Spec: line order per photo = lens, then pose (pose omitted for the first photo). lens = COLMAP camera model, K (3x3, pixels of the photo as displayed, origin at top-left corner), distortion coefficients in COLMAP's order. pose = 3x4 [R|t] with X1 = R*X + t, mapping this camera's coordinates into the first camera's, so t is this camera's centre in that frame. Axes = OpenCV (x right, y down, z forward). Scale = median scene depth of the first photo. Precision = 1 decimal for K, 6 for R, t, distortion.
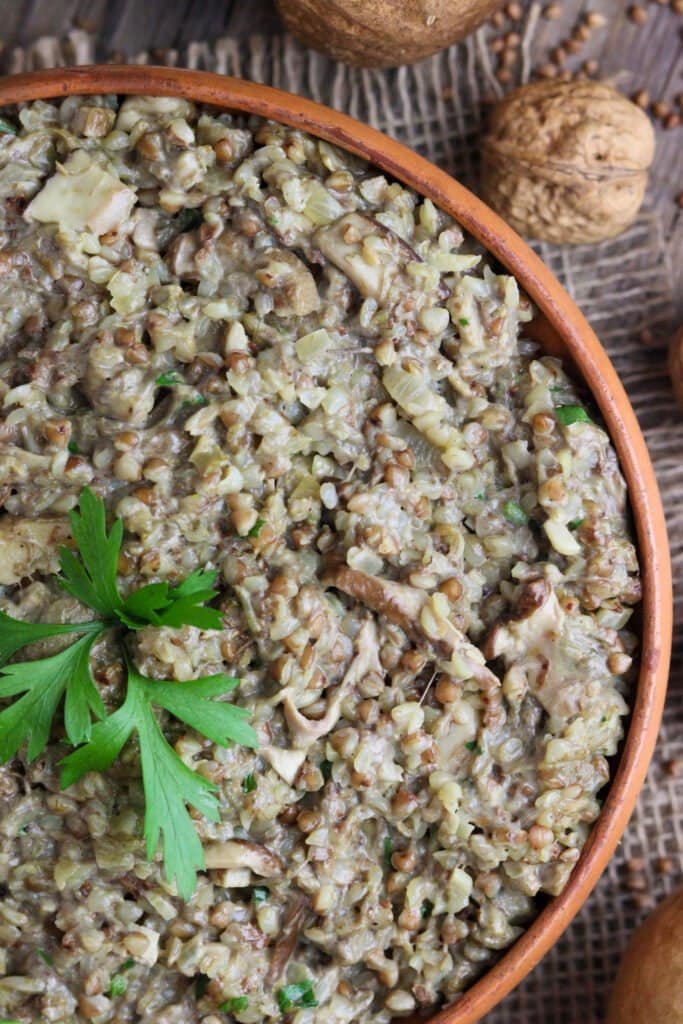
lens RADIAL K [[2487.4, 0, 341.5], [0, 2487.4, 512.0], [0, 0, 1]] dist [-0.024513, 0.077390]
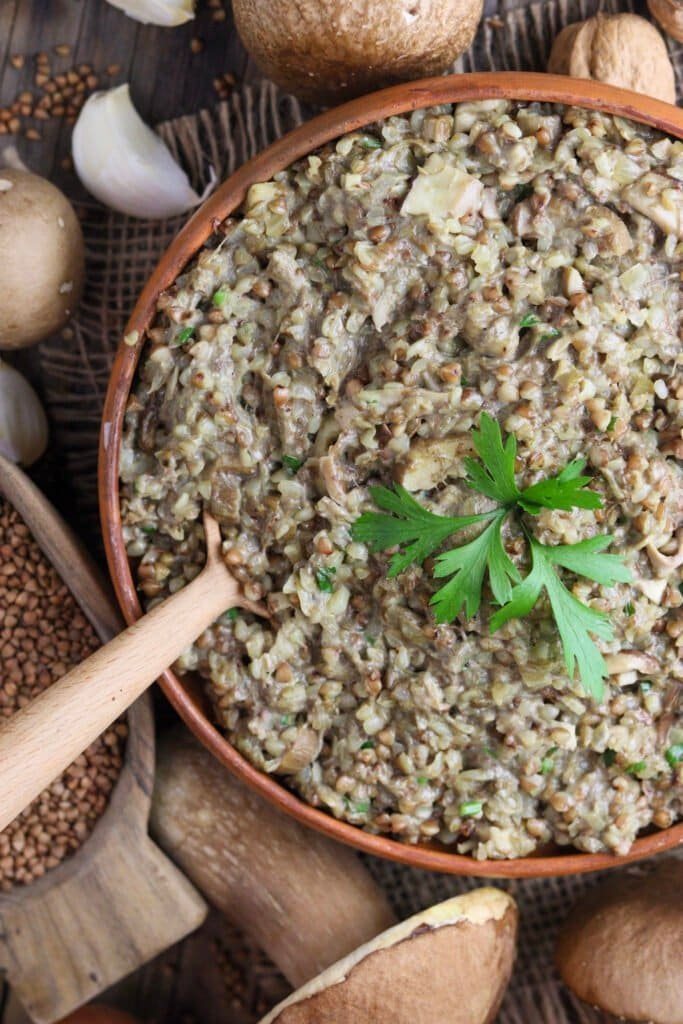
lens RADIAL K [[2487.4, 0, 341.5], [0, 2487.4, 512.0], [0, 0, 1]] dist [-0.024513, 0.077390]
pose [[0.988633, -0.146684, -0.033001, -0.137861], [0.150127, 0.975053, 0.163501, -0.183364], [0.008194, -0.166597, 0.985991, -0.311175]]
